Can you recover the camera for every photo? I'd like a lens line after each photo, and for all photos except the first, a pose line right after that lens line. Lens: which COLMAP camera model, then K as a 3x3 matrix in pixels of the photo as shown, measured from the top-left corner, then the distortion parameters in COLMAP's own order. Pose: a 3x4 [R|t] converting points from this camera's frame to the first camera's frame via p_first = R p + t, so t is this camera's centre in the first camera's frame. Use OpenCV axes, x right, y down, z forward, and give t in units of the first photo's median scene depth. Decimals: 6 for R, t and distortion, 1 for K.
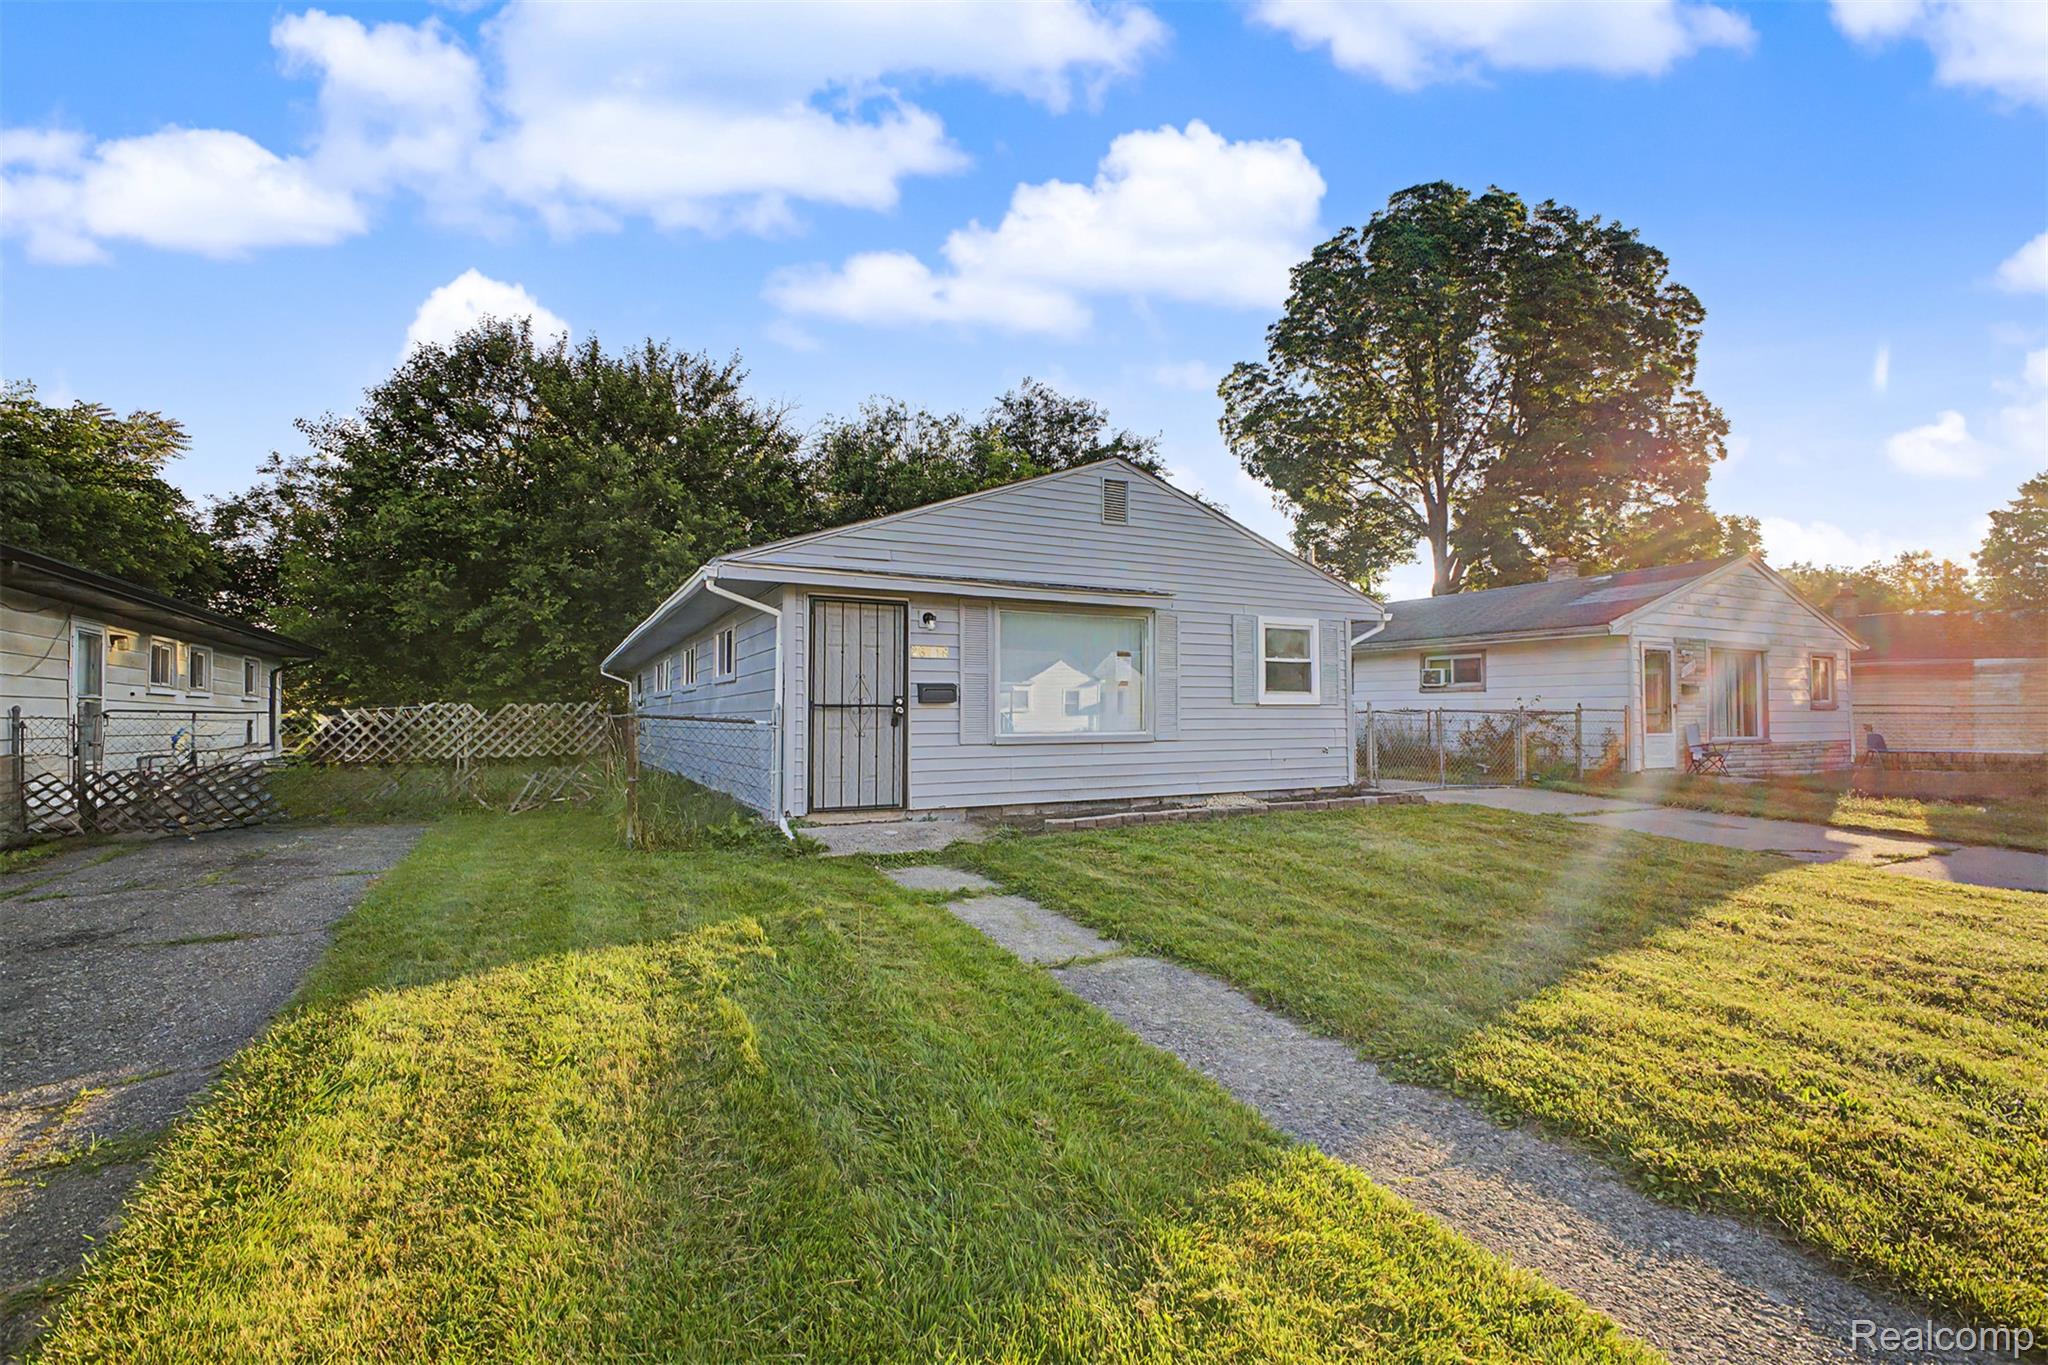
lens RADIAL K [[797.1, 0, 1024.0], [0, 797.1, 682.5], [0, 0, 1]] dist [0.010265, -0.005988]
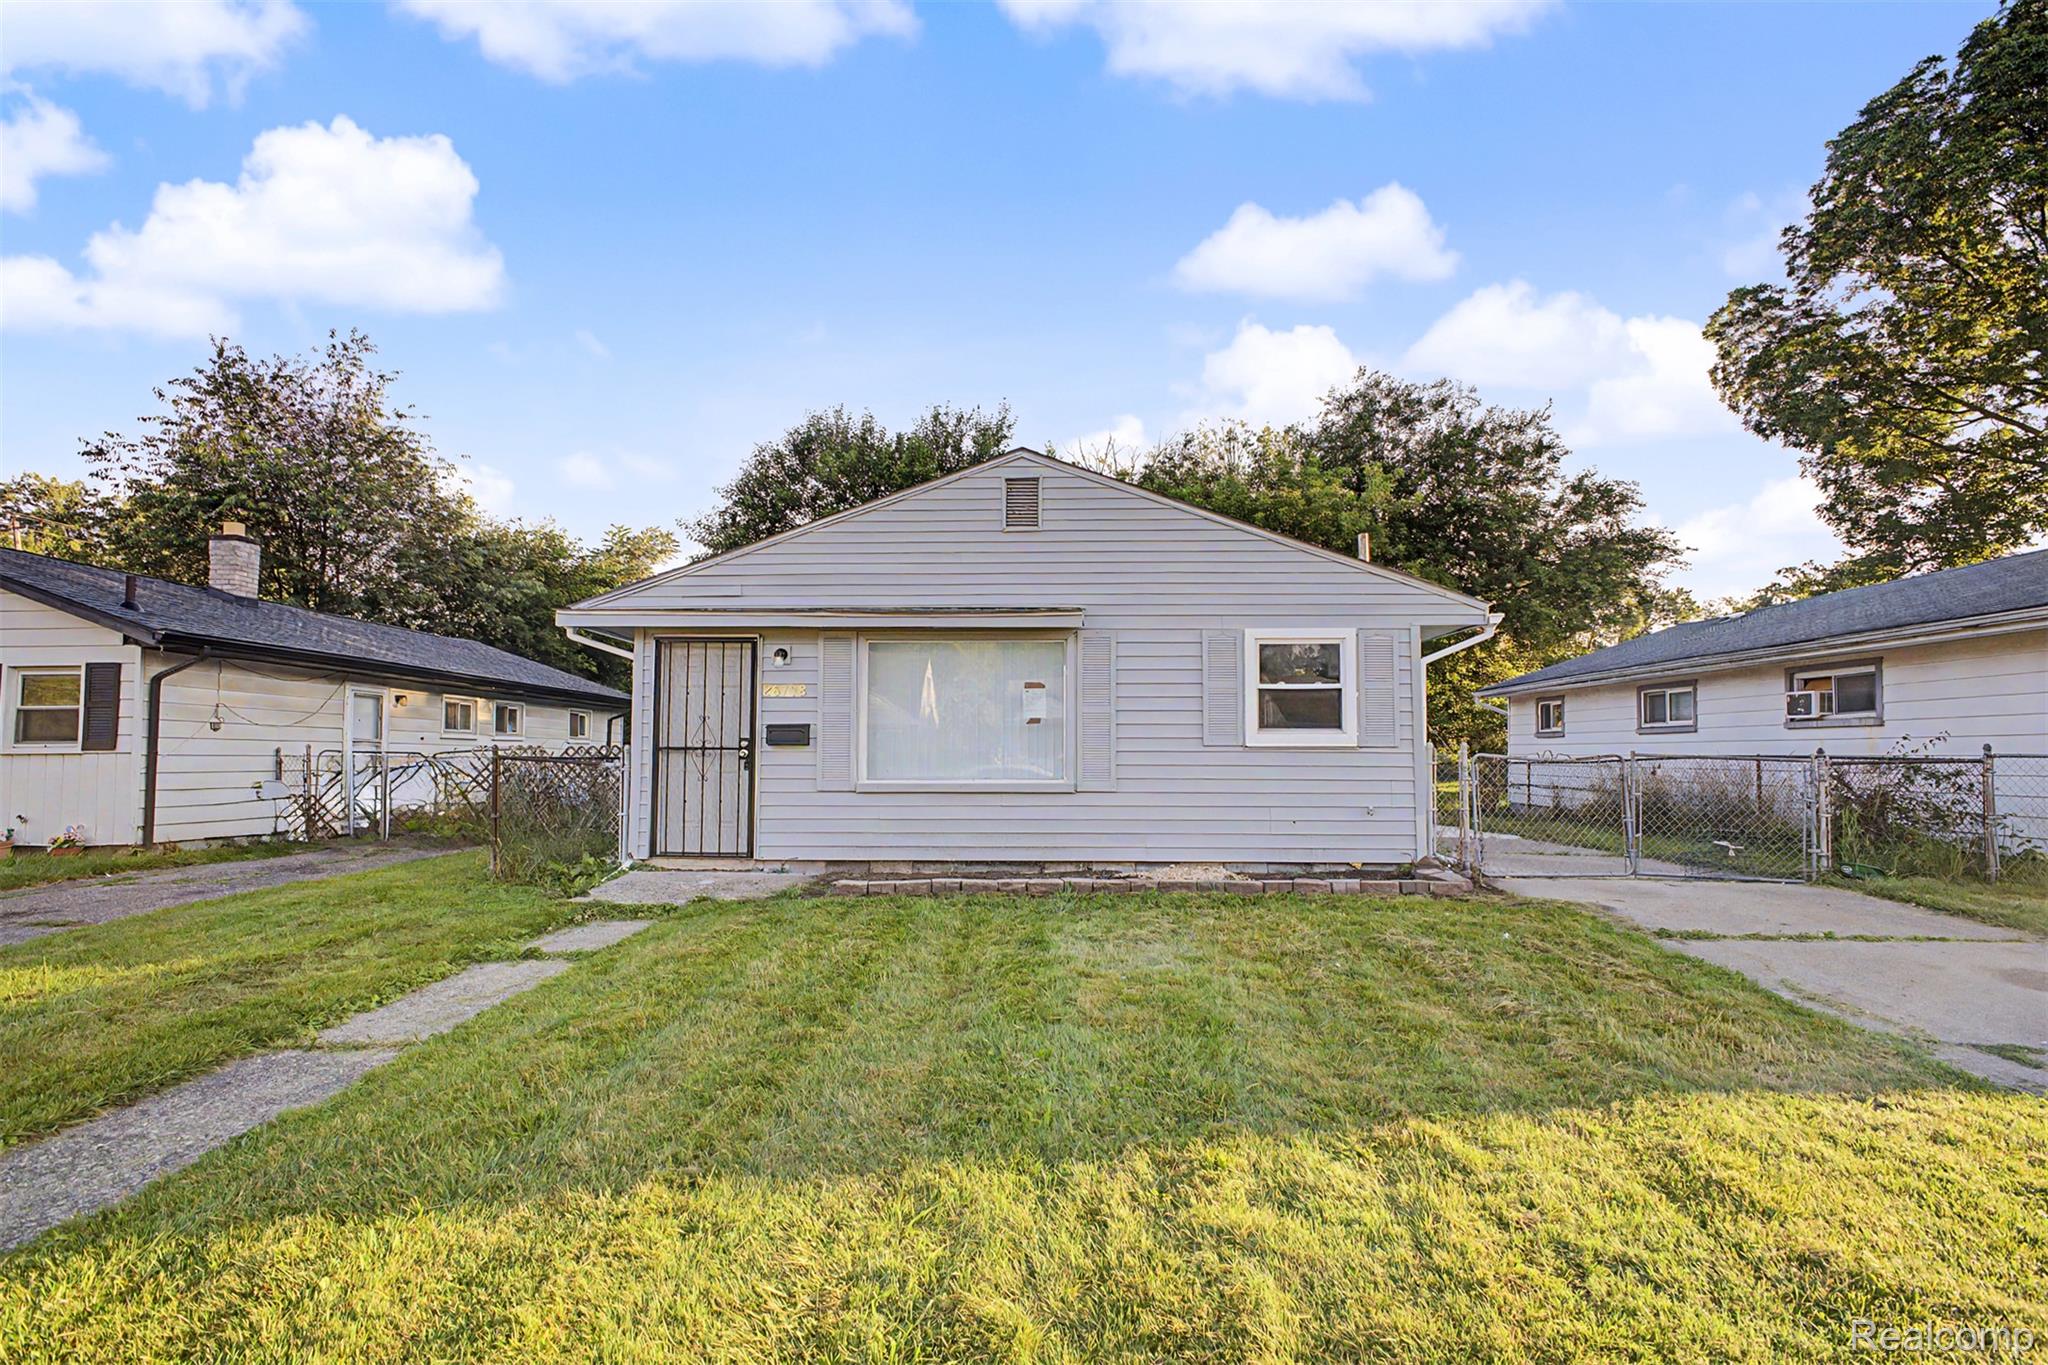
lens RADIAL K [[831.9, 0, 1066.0], [0, 831.9, 718.0], [0, 0, 1]] dist [0.000537, 0.000019]
pose [[0.896144, -0.014584, -0.443524, 0.506702], [0.012459, 0.999893, -0.007706, 0.004463], [0.443588, 0.001380, 0.896230, 0.231330]]
